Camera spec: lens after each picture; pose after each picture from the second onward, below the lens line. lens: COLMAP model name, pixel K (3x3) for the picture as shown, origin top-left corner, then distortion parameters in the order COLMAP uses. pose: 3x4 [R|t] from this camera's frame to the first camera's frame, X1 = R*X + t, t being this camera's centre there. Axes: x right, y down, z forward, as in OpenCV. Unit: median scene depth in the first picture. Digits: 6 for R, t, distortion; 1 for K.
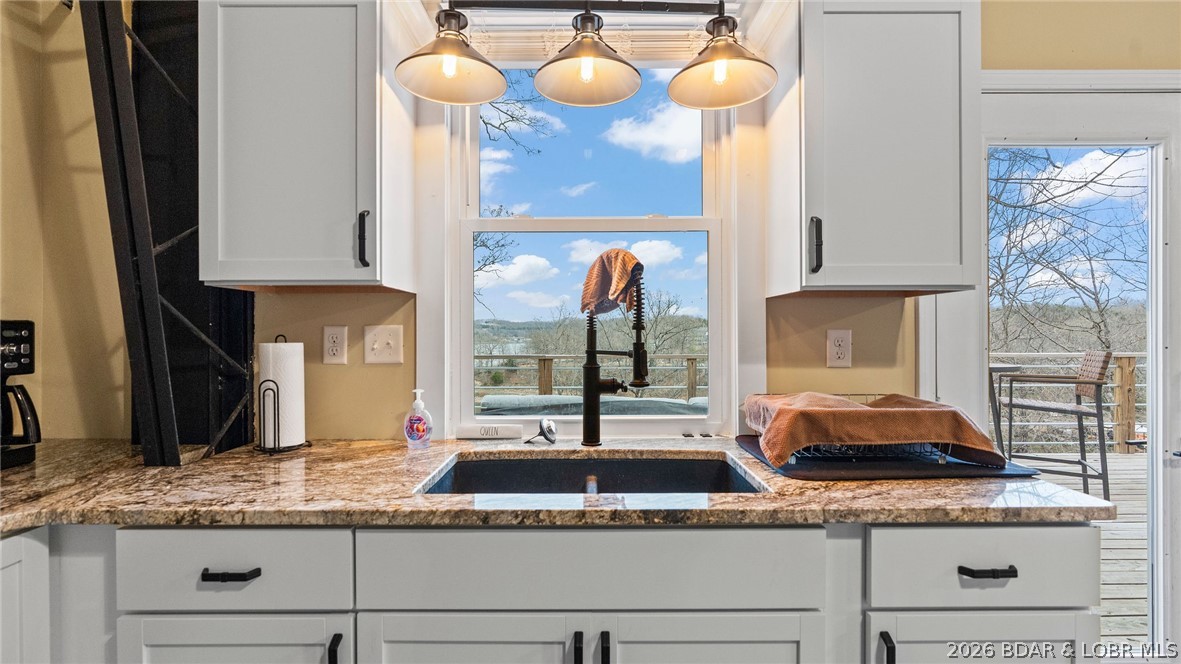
lens RADIAL K [[531.3, 0, 592.4], [0, 531.3, 334.7], [0, 0, 1]] dist [-0.003148, 0.000106]
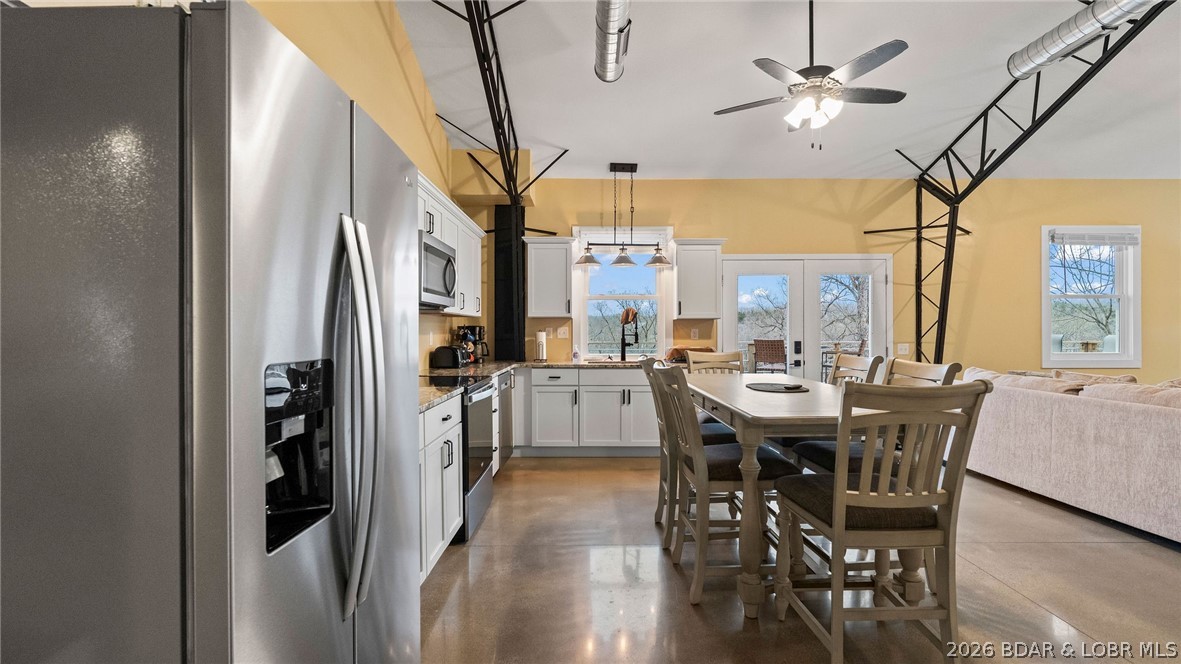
lens RADIAL K [[531.4, 0, 589.7], [0, 531.4, 331.1], [0, 0, 1]] dist [-0.016596, 0.007437]
pose [[0.999970, 0.002251, -0.007404, -0.214606], [-0.002244, 0.999997, 0.000919, 0.003101], [0.007406, -0.000902, 0.999972, -2.761092]]
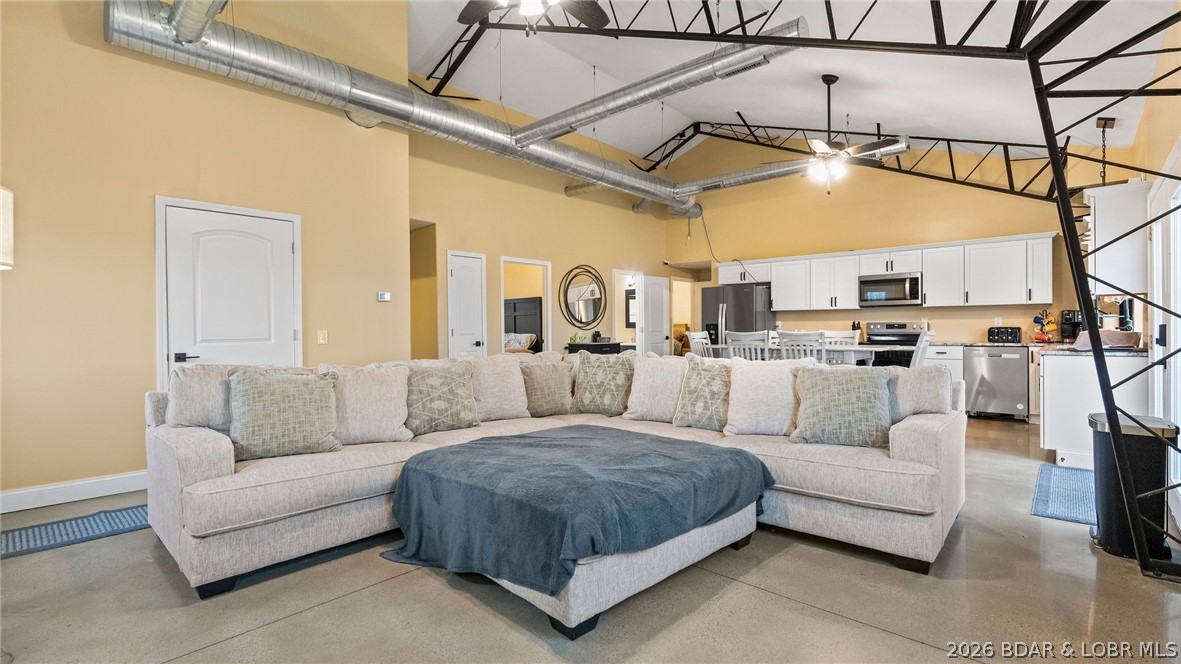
lens RADIAL K [[532.9, 0, 591.8], [0, 532.9, 333.1], [0, 0, 1]] dist [-0.007710, 0.000204]
pose [[-0.681340, 0.015308, -0.731807, 4.477753], [0.010420, 0.999883, 0.011214, 0.064969], [0.731893, 0.000016, -0.681419, 0.875934]]
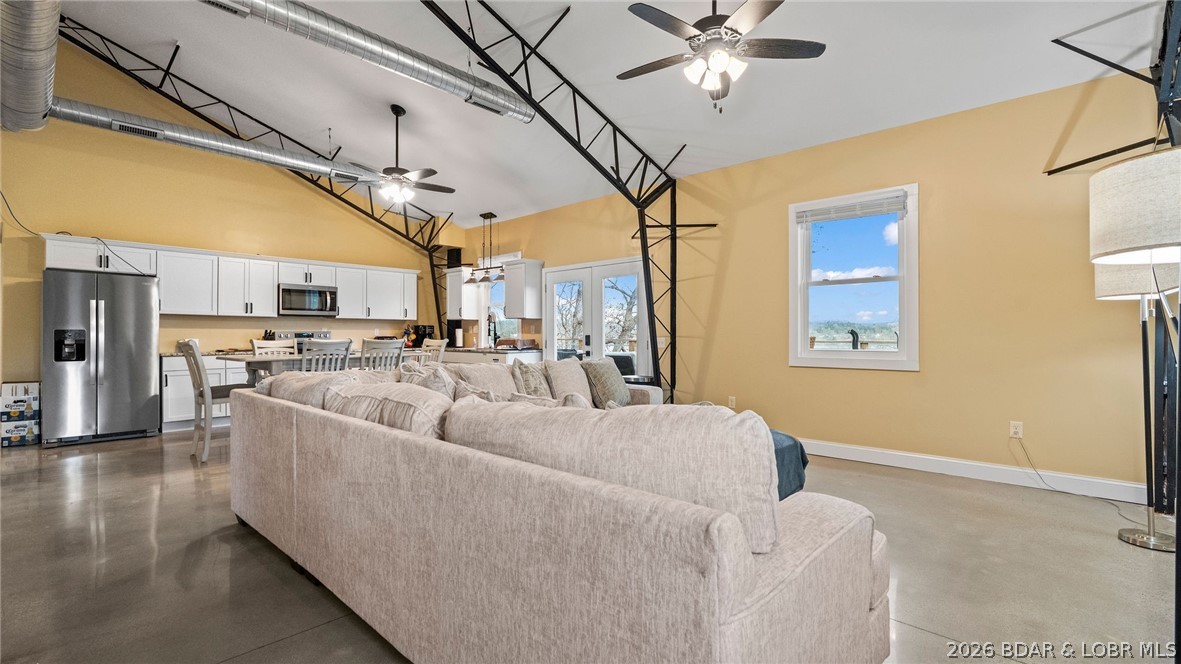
lens RADIAL K [[528.6, 0, 586.5], [0, 528.6, 333.5], [0, 0, 1]] dist [-0.000713, 0.000581]
pose [[0.723907, 0.001035, -0.689897, 4.470488], [-0.001661, 0.999999, -0.000243, 0.064803], [0.689896, 0.001322, 0.723908, -2.260440]]
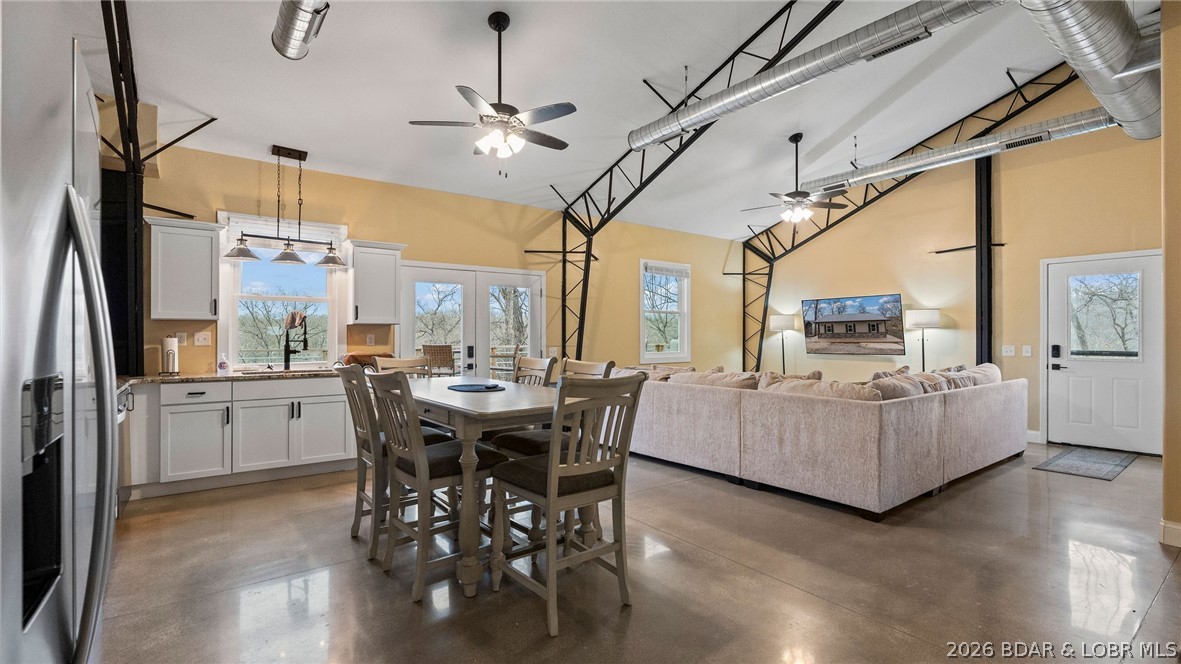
lens RADIAL K [[532.9, 0, 591.8], [0, 532.9, 333.1], [0, 0, 1]] dist [-0.007710, 0.000204]
pose [[0.801268, 0.006049, 0.598275, -0.473462], [-0.002392, 0.999973, -0.006907, 0.002626], [-0.598301, 0.004103, 0.801261, -2.821372]]
